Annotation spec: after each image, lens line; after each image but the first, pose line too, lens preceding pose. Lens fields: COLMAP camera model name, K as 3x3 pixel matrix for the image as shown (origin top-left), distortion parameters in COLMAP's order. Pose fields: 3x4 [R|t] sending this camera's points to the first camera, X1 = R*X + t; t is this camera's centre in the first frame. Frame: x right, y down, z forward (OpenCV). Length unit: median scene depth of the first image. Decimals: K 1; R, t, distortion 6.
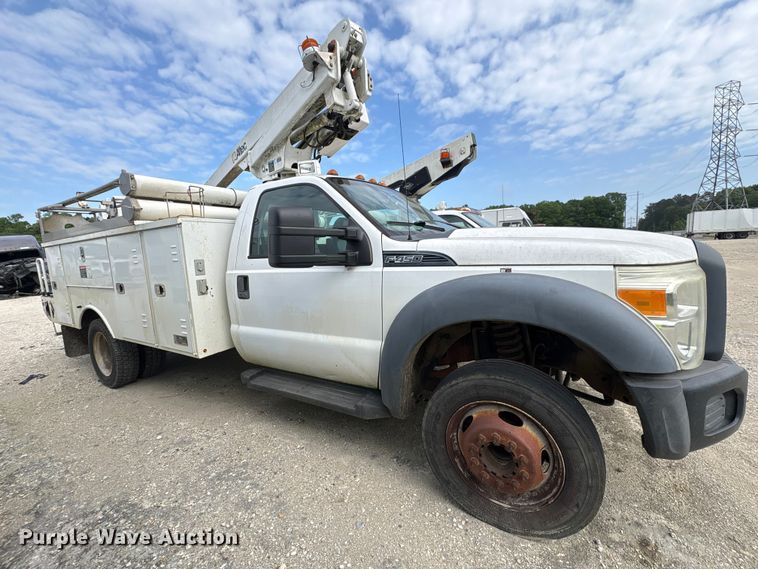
lens RADIAL K [[307.4, 0, 386.6], [0, 307.4, 283.3], [0, 0, 1]] dist [0.003017, 0.000037]
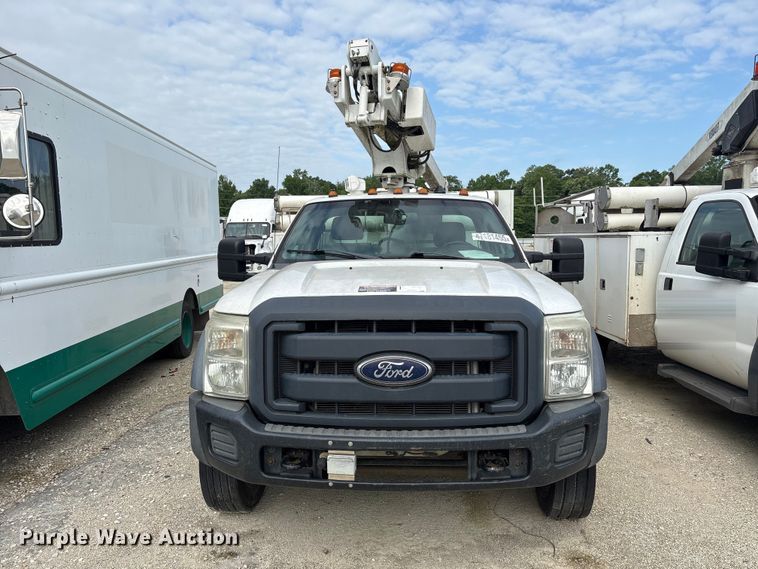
lens RADIAL K [[573.8, 0, 384.6], [0, 573.8, 285.2], [0, 0, 1]] dist [0.042992, -0.030120]
pose [[0.467983, 0.120444, -0.875491, 0.725163], [-0.113153, 0.990681, 0.075807, -0.095787], [0.876464, 0.063589, 0.477250, 0.106723]]
